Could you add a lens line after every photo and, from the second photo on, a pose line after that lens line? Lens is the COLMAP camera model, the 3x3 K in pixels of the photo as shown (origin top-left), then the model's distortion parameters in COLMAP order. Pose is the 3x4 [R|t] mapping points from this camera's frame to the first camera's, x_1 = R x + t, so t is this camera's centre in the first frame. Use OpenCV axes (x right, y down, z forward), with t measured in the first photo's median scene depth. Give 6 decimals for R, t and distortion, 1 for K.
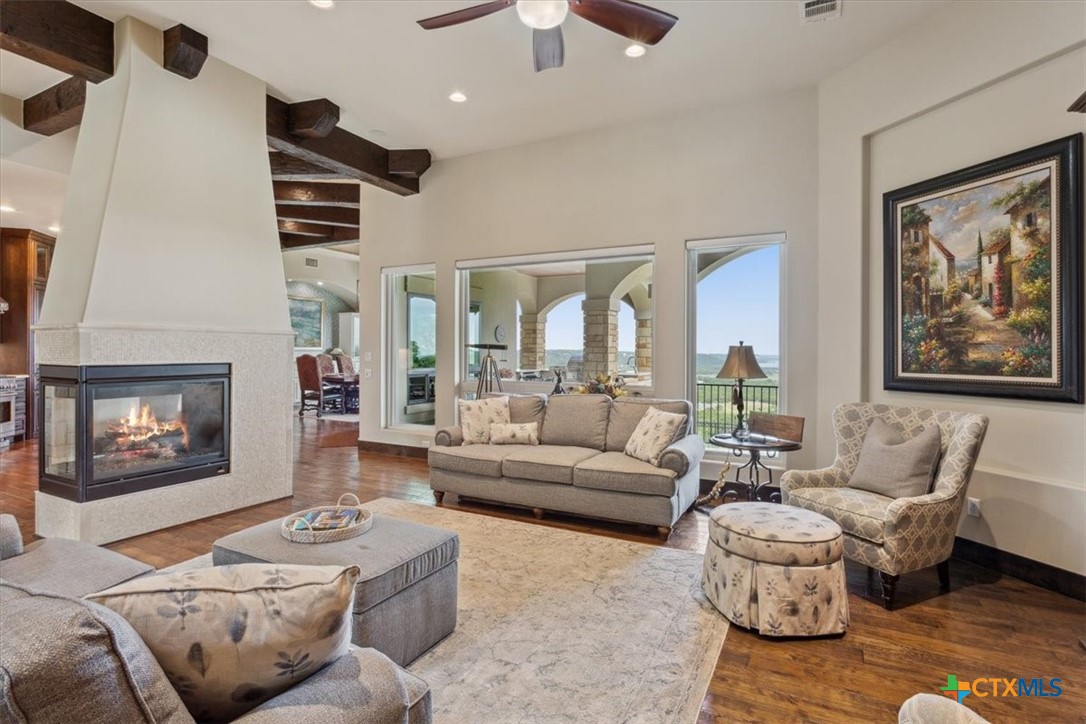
lens RADIAL K [[534.1, 0, 540.1], [0, 534.1, 357.4], [0, 0, 1]] dist [-0.003050, 0.000487]
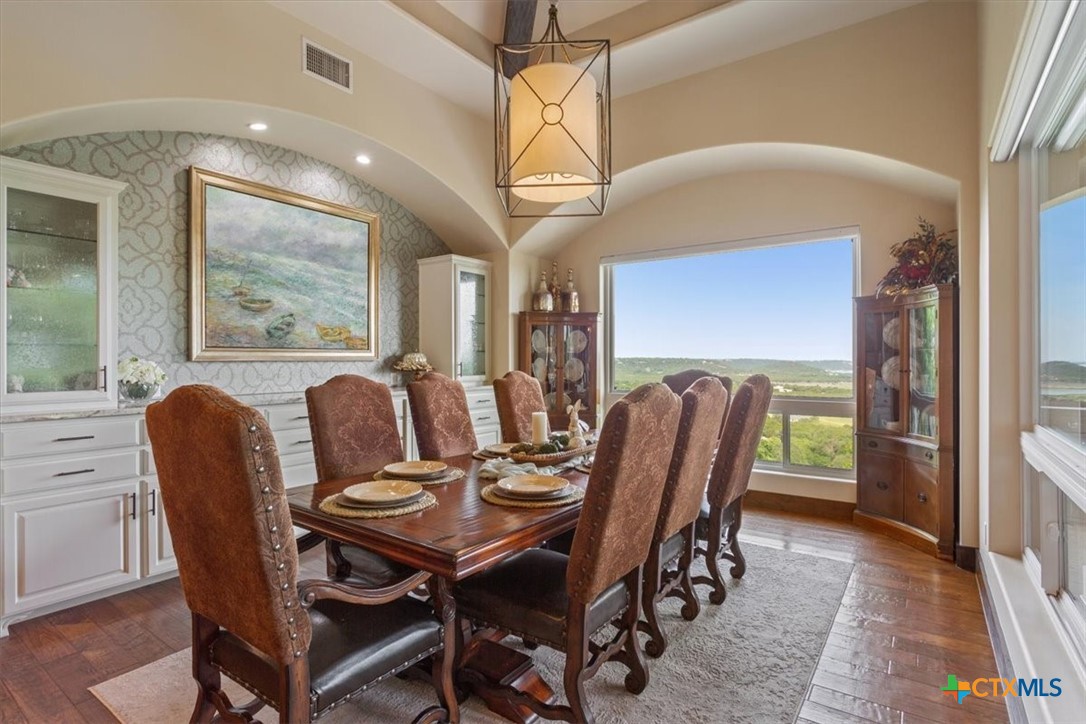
lens RADIAL K [[534.1, 0, 540.1], [0, 534.1, 357.4], [0, 0, 1]] dist [-0.003050, 0.000487]
pose [[0.990296, -0.008615, -0.138710, -0.250716], [0.006482, 0.999854, -0.015818, -0.008673], [0.138826, 0.014765, 0.990207, 0.667319]]
